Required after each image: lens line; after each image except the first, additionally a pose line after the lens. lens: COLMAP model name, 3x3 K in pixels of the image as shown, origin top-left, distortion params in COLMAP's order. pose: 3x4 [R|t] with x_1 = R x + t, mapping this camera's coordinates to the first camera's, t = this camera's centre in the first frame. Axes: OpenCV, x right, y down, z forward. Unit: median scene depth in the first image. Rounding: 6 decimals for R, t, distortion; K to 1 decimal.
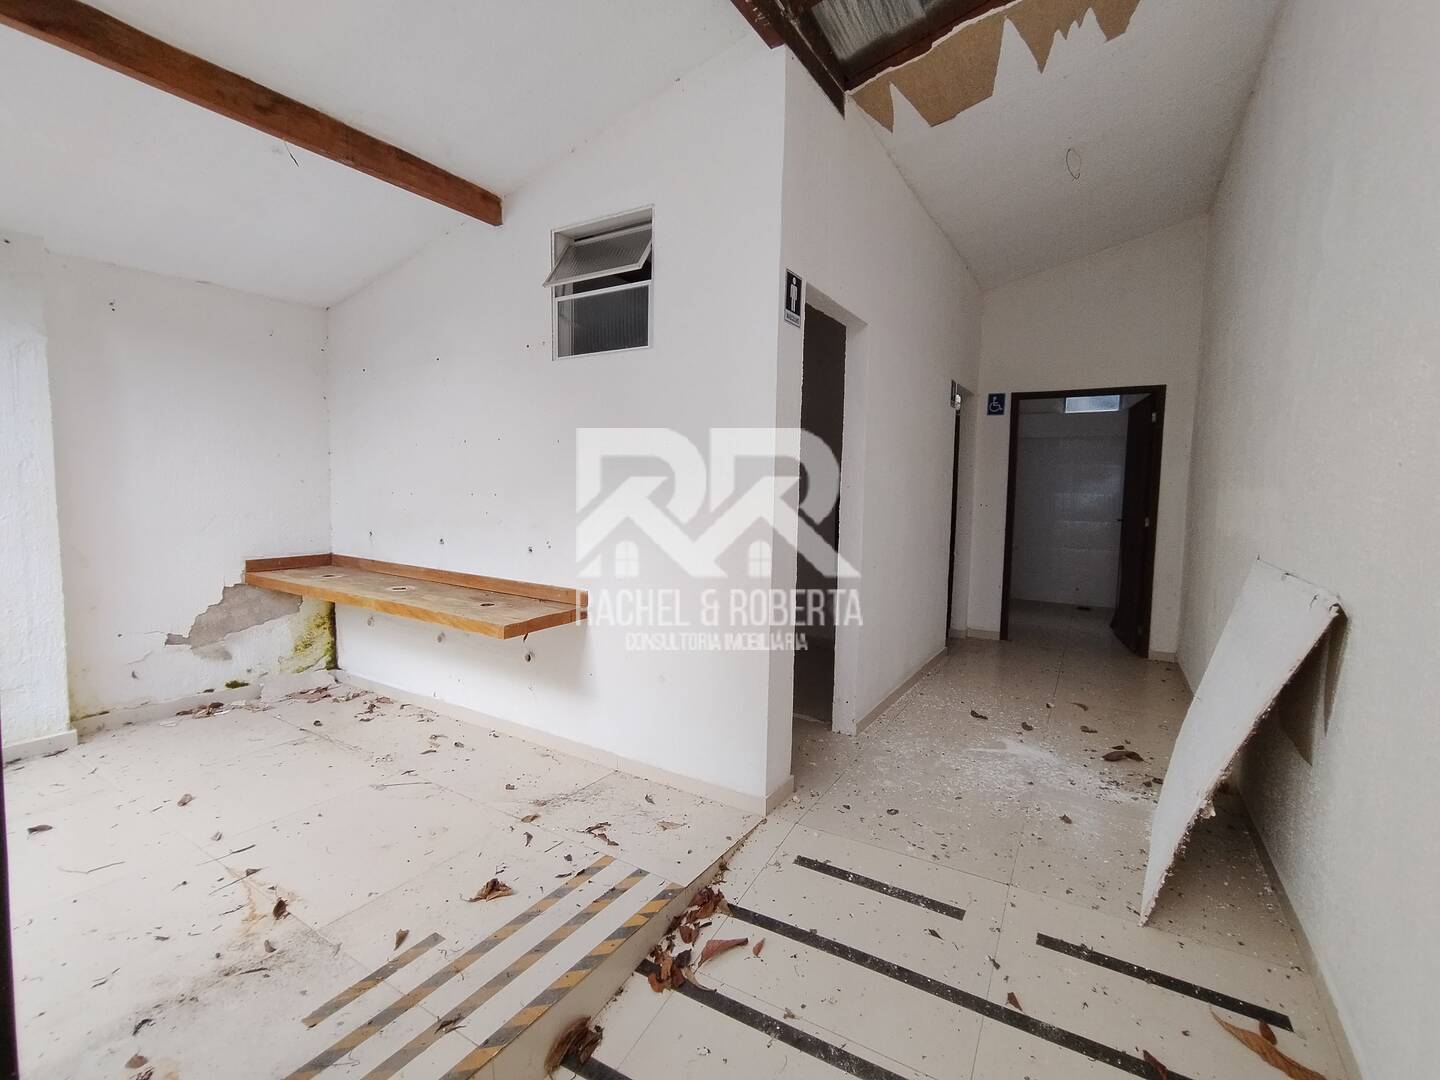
lens RADIAL K [[662.2, 0, 715.6], [0, 662.2, 541.6], [0, 0, 1]] dist [-0.004924, 0.001480]
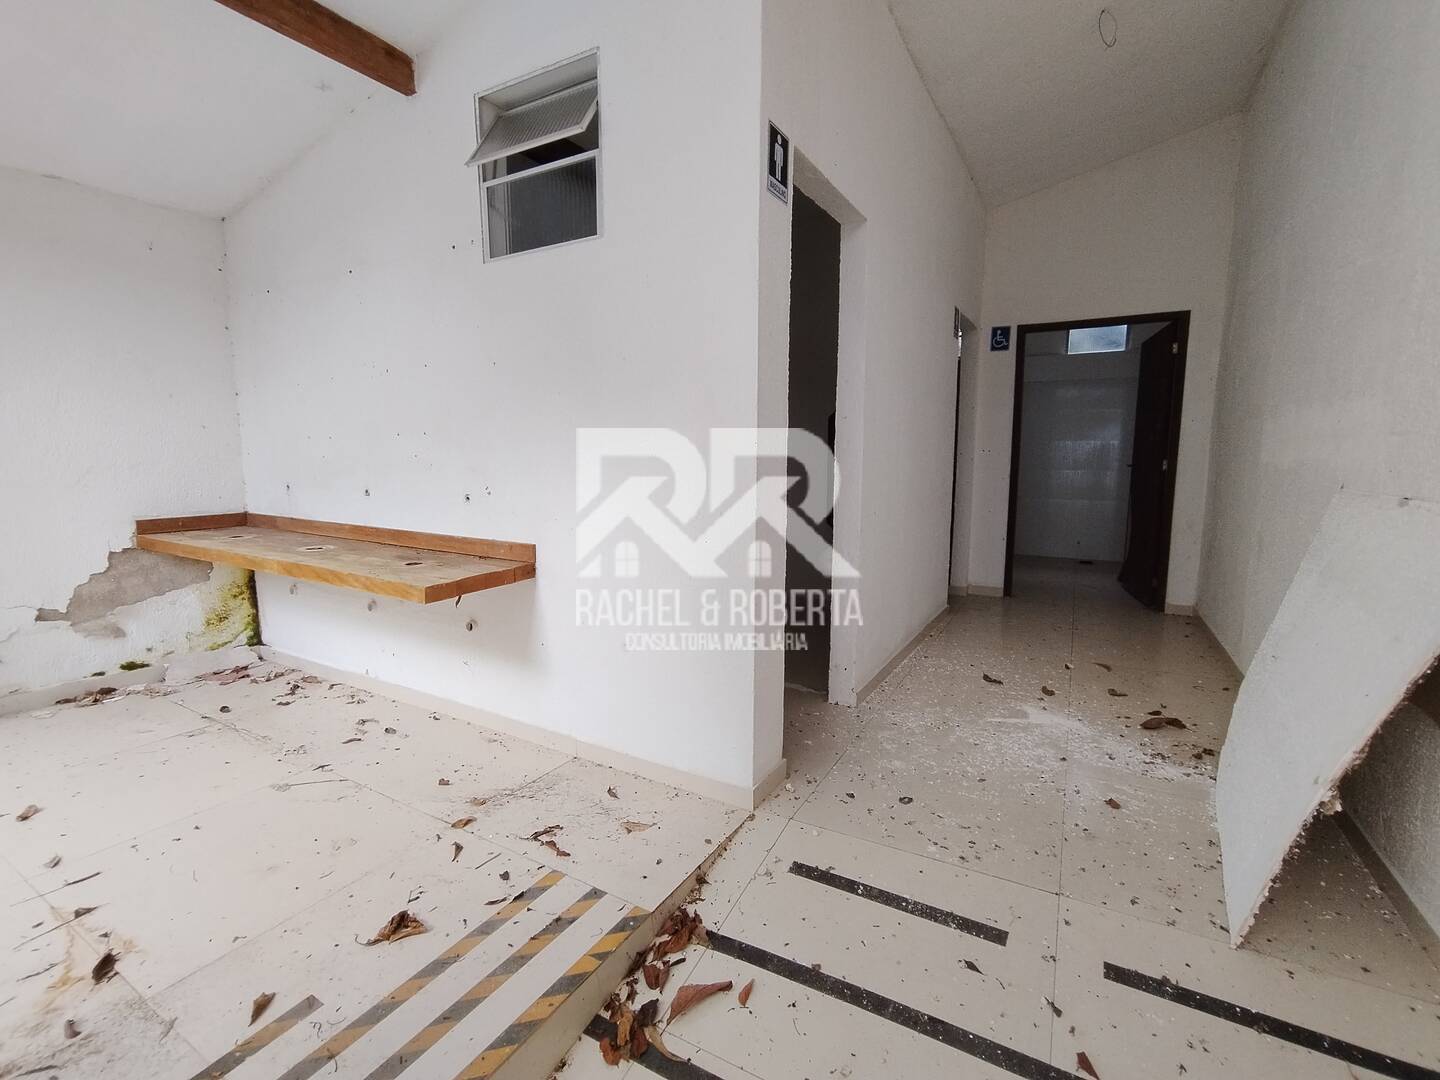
lens RADIAL K [[662.2, 0, 721.5], [0, 662.2, 540.0], [0, 0, 1]] dist [-0.004924, 0.001480]
pose [[0.999367, -0.019073, 0.030030, 0.016340], [0.017603, 0.998669, 0.048482, 0.035084], [-0.030915, -0.047923, 0.998373, 0.180454]]
